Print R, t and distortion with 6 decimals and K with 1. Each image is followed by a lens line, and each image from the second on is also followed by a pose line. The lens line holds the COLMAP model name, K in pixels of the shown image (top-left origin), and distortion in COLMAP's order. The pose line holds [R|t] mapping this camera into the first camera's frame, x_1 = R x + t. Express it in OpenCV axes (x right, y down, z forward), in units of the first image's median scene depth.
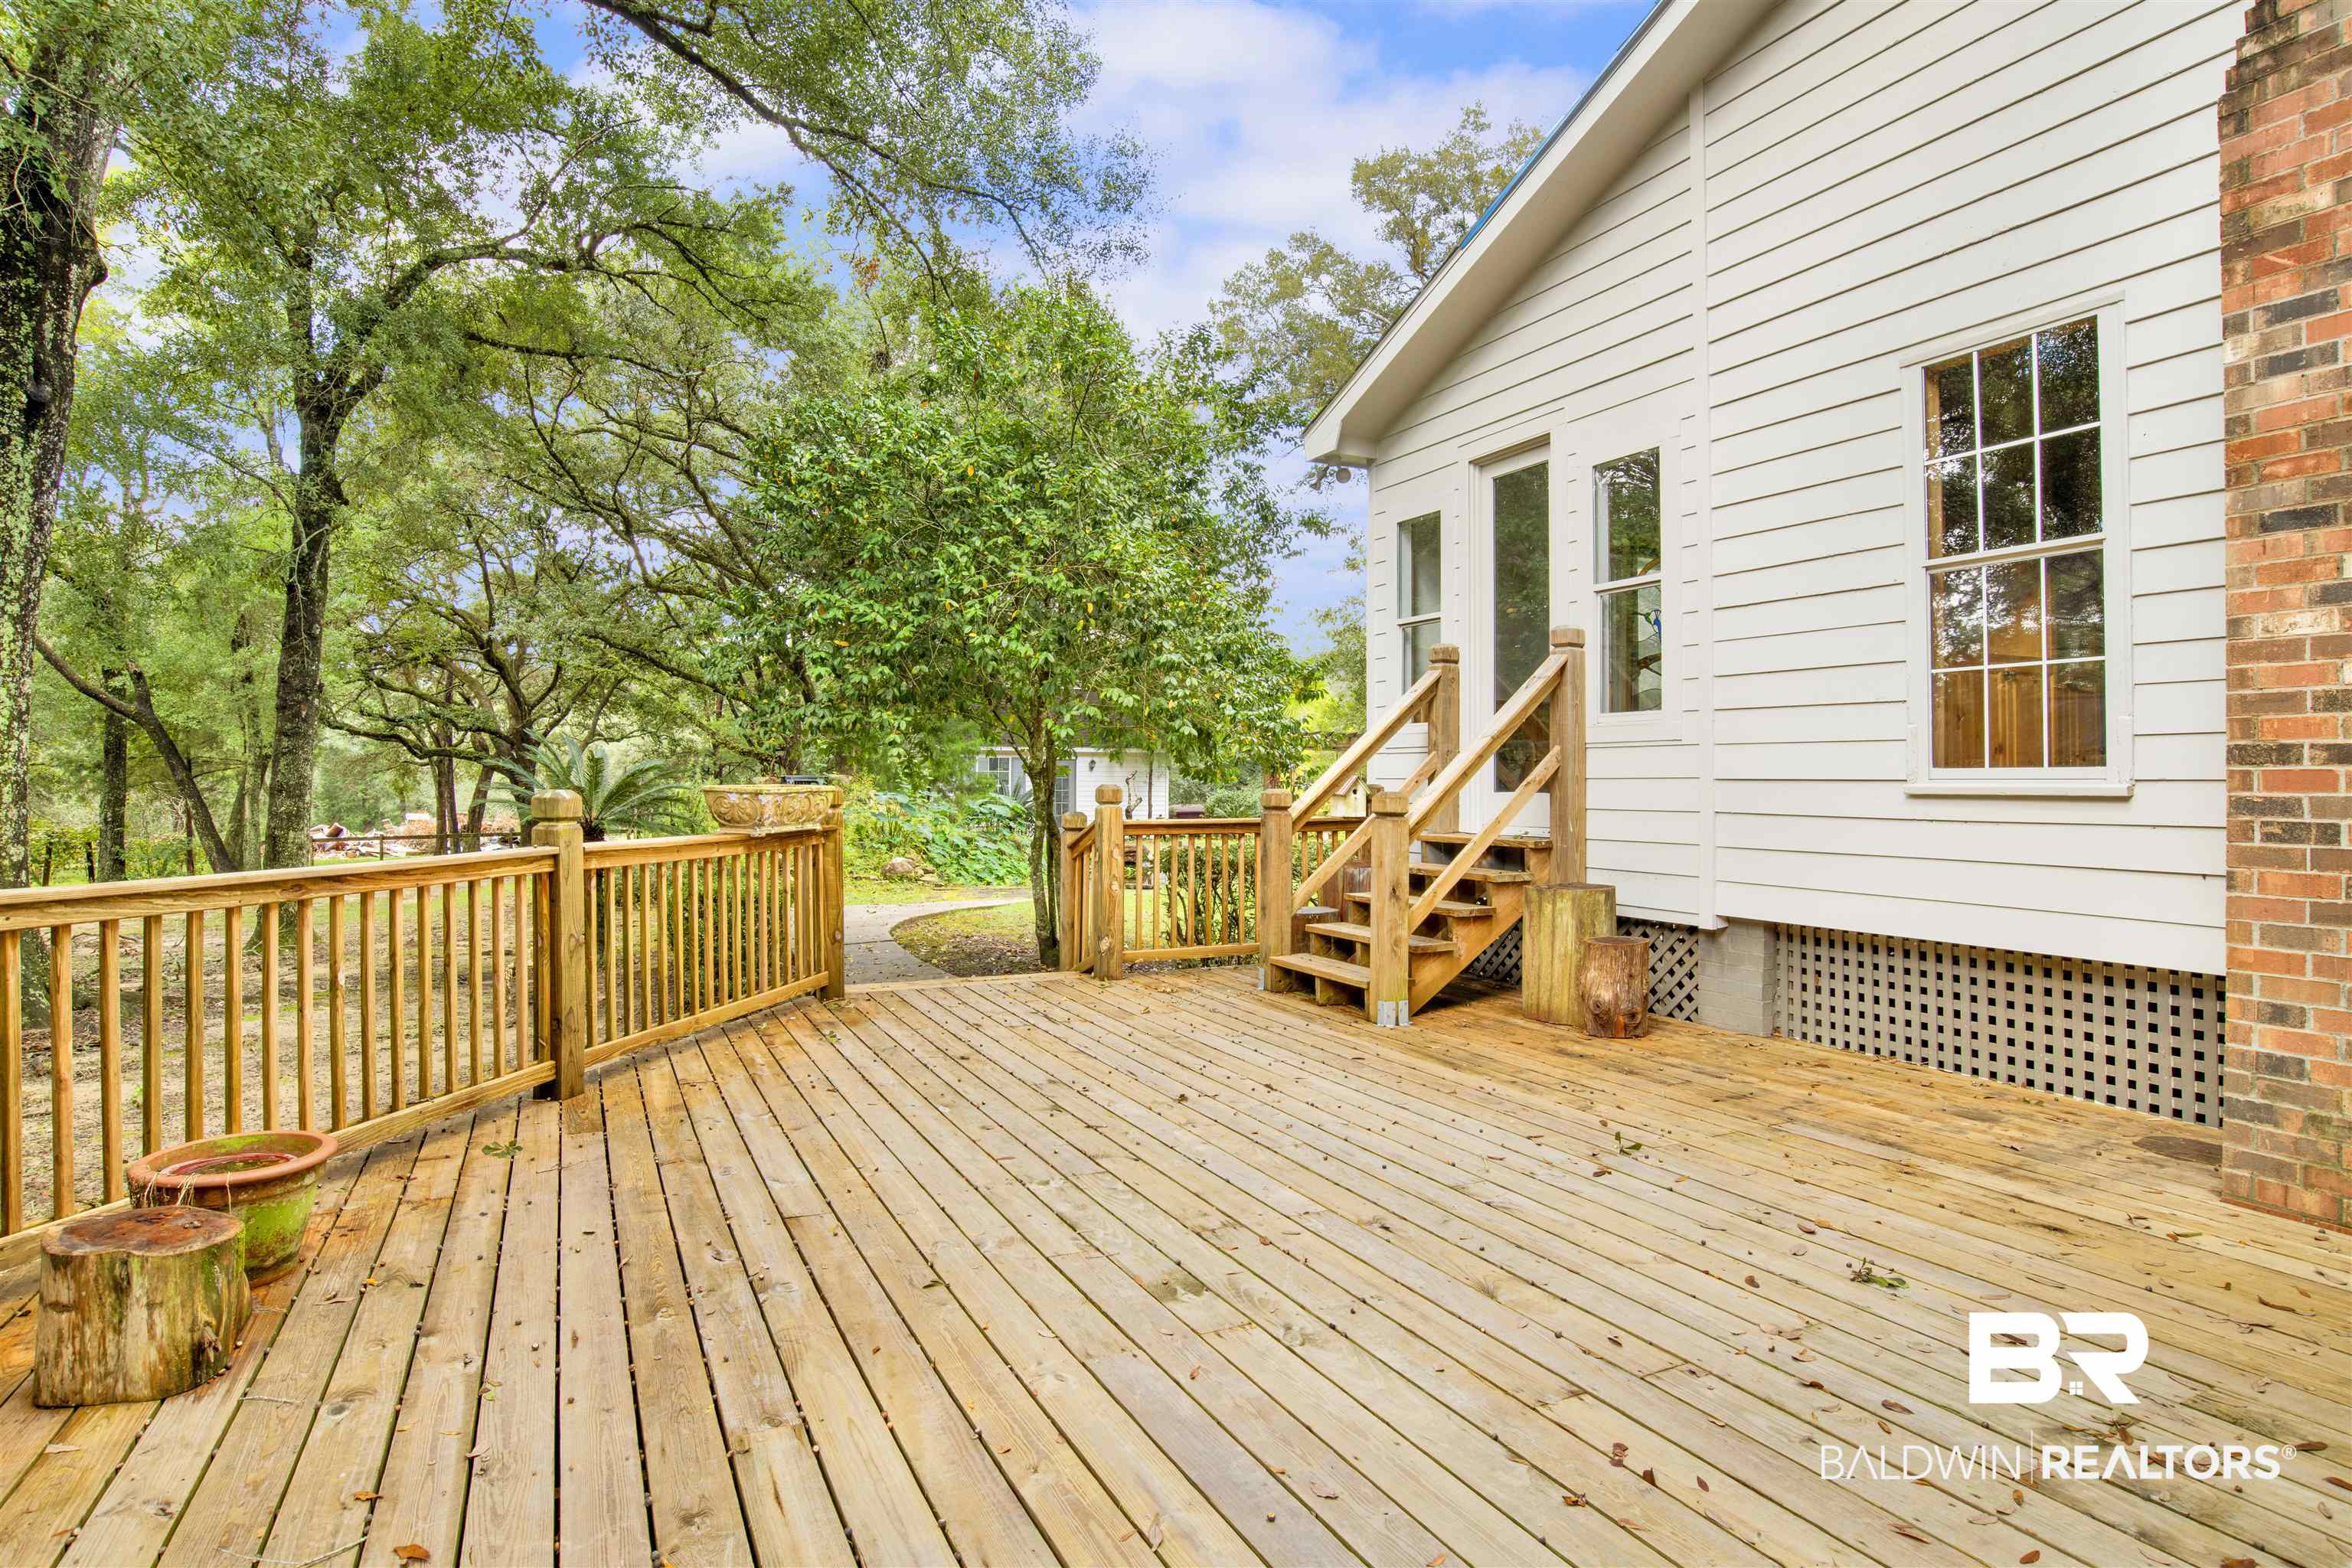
lens RADIAL K [[1264.4, 0, 1167.1], [0, 1264.4, 782.2], [0, 0, 1]] dist [-0.061410, 0.017403]
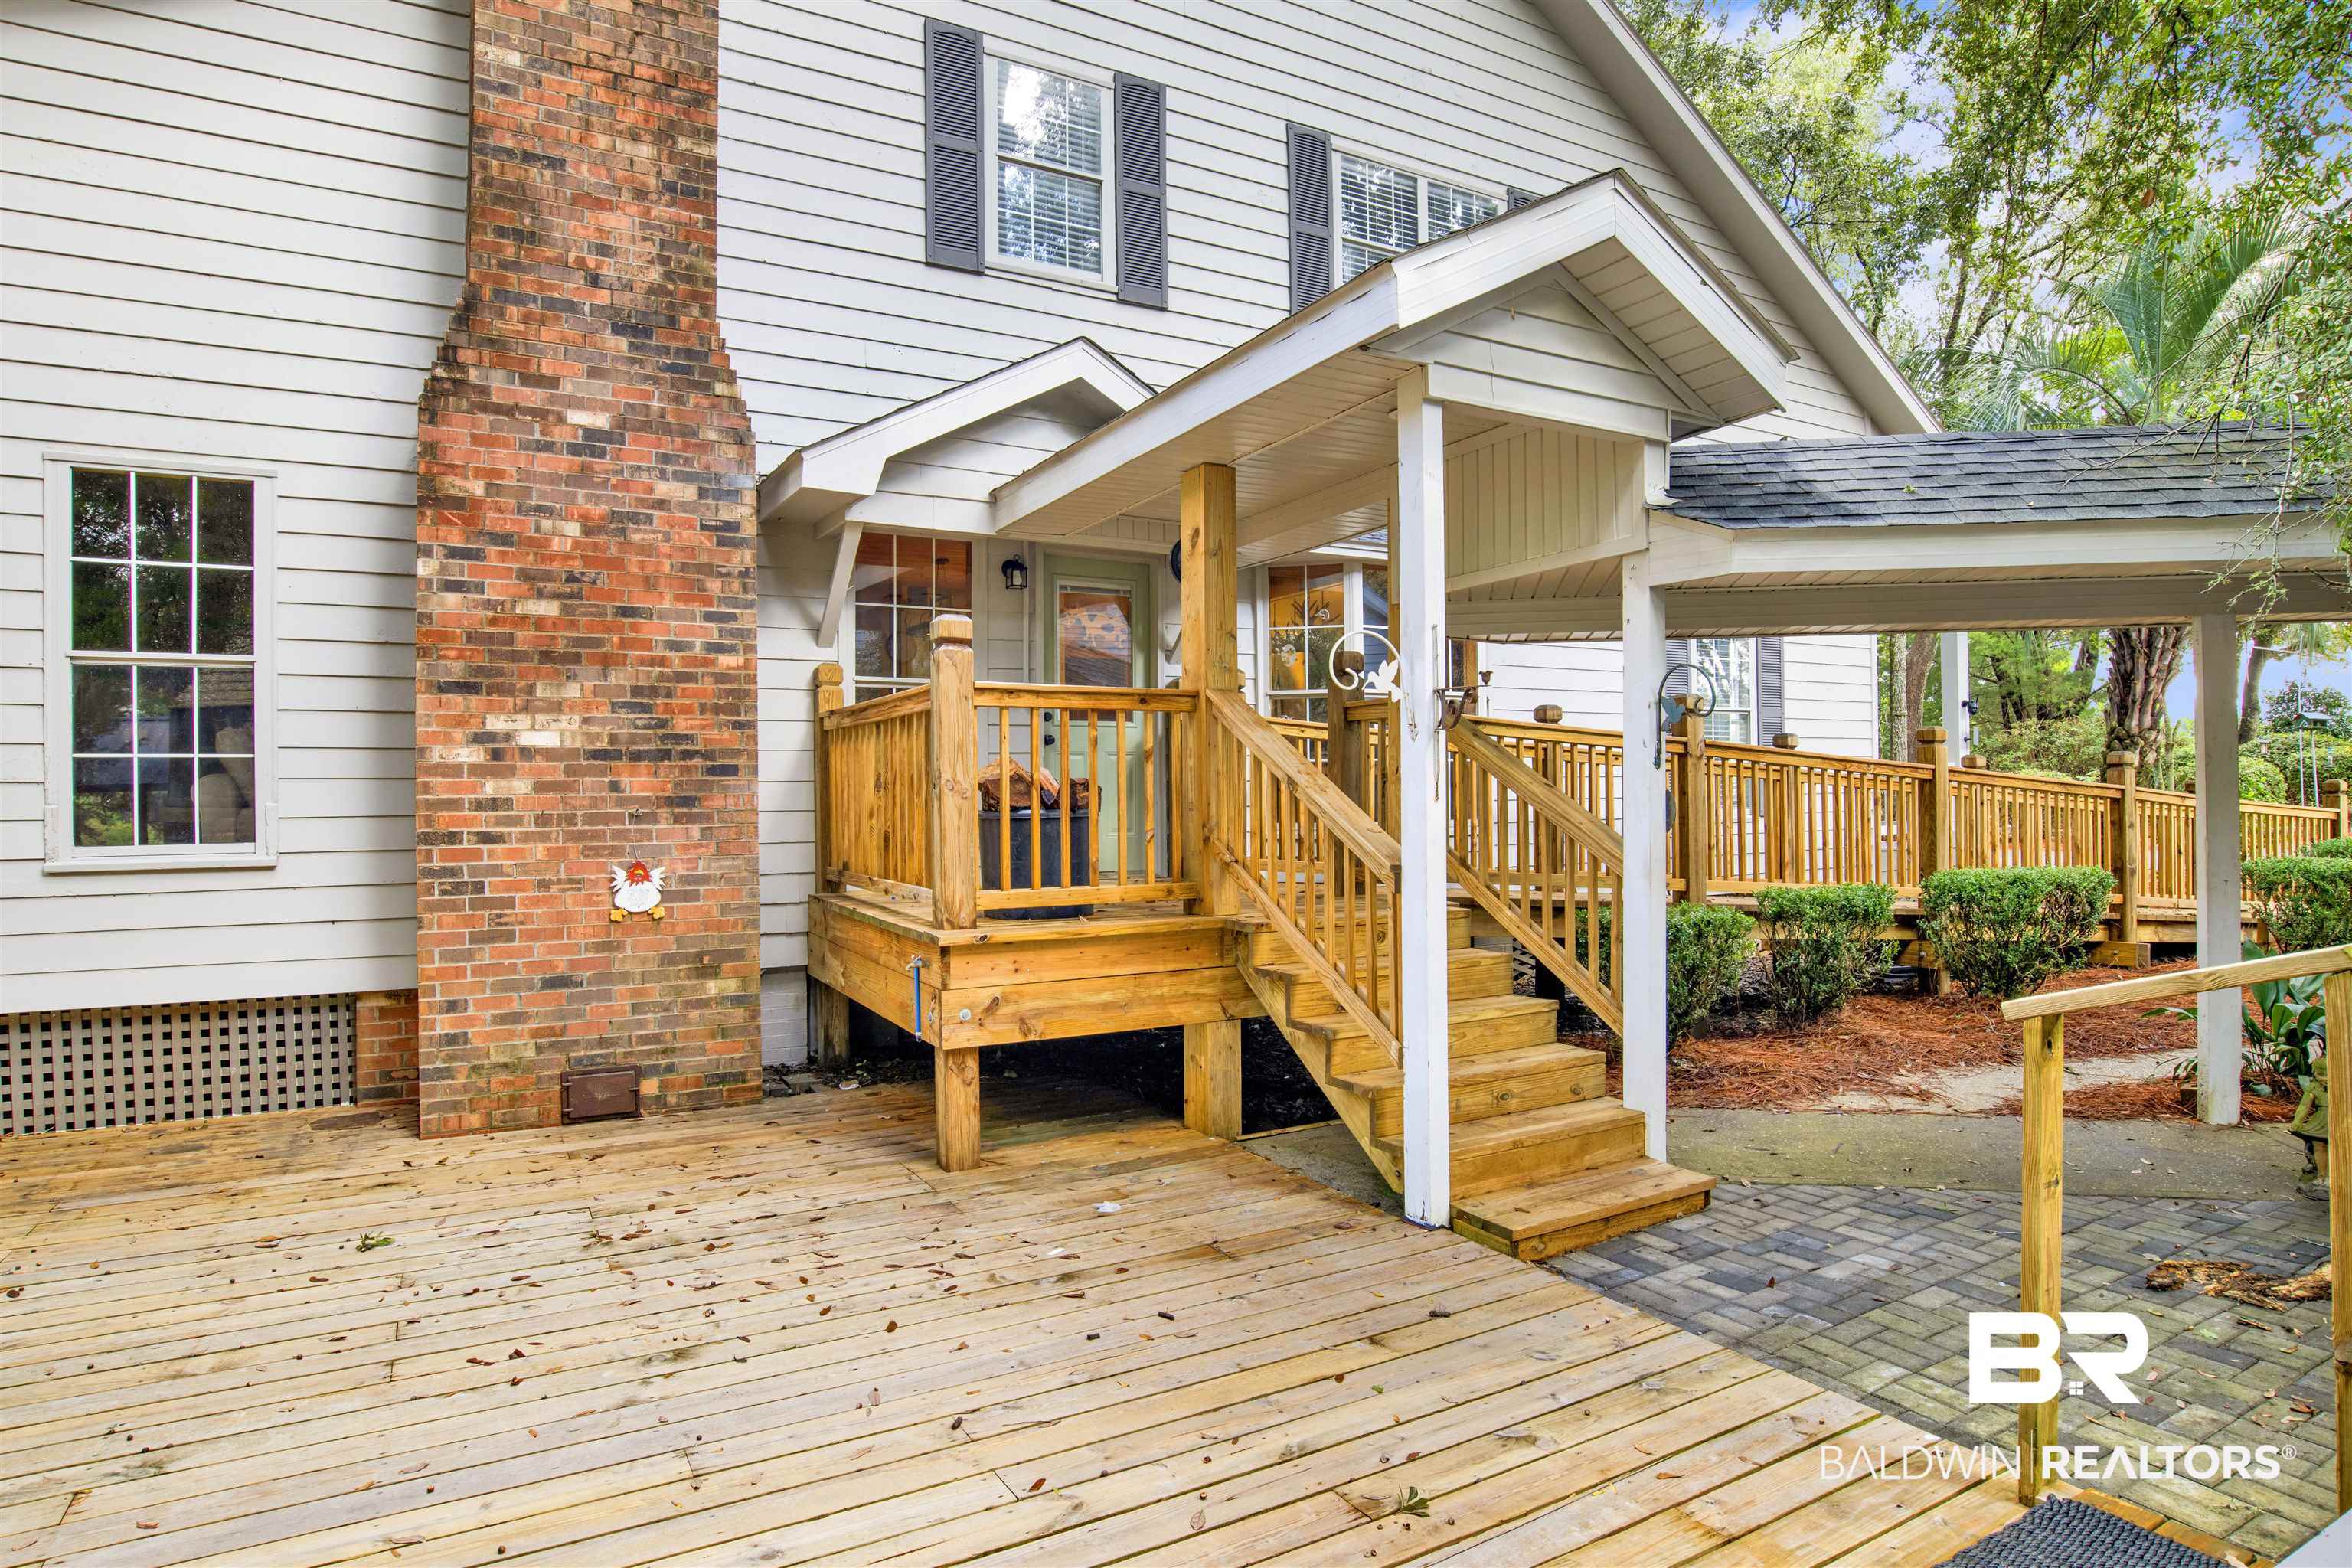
lens RADIAL K [[1369.8, 0, 1175.7], [0, 1369.8, 780.3], [0, 0, 1]] dist [-0.004796, -0.001926]
pose [[-0.070214, 0.000516, 0.997532, -0.876277], [0.002674, 0.999996, -0.000329, -0.092653], [-0.997528, 0.002644, -0.070215, 0.199079]]
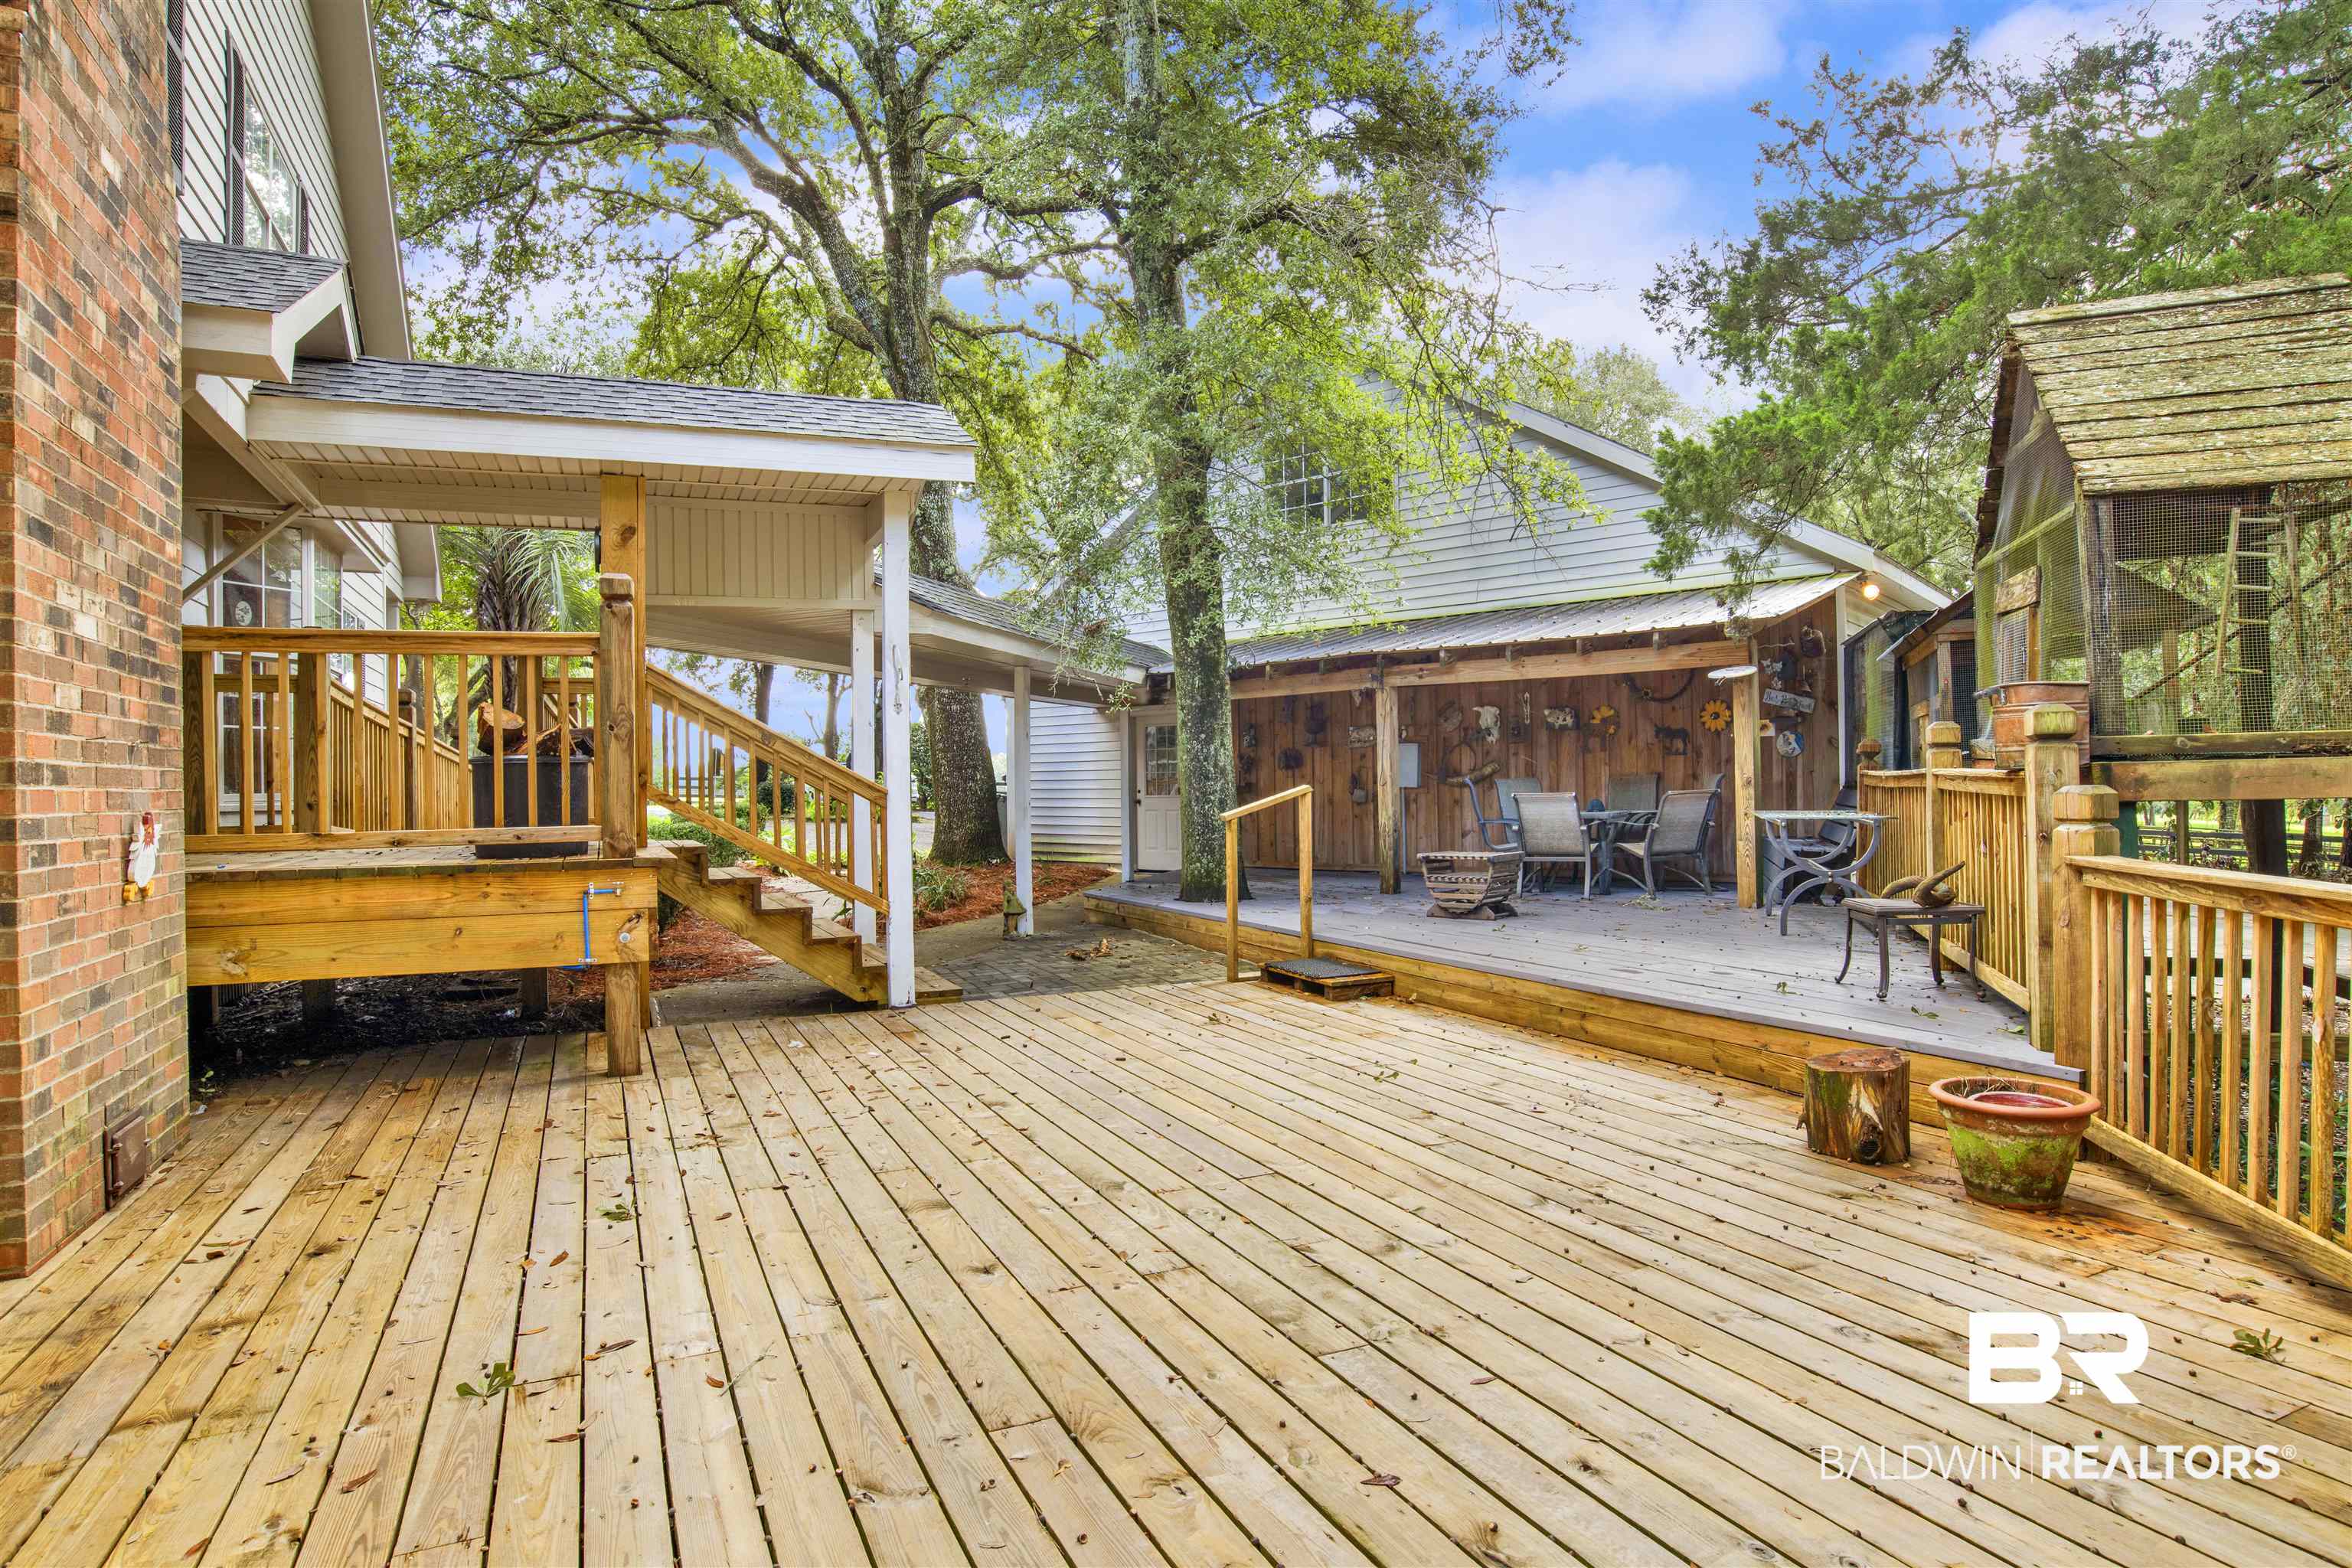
lens RADIAL K [[1254.2, 0, 1173.2], [0, 1254.2, 789.8], [0, 0, 1]] dist [-0.002212, -0.000238]
pose [[-0.999763, 0.012510, 0.017814, 0.016680], [0.012501, 0.999922, -0.000621, 0.003220], [-0.017820, -0.000398, -0.999841, 1.968653]]
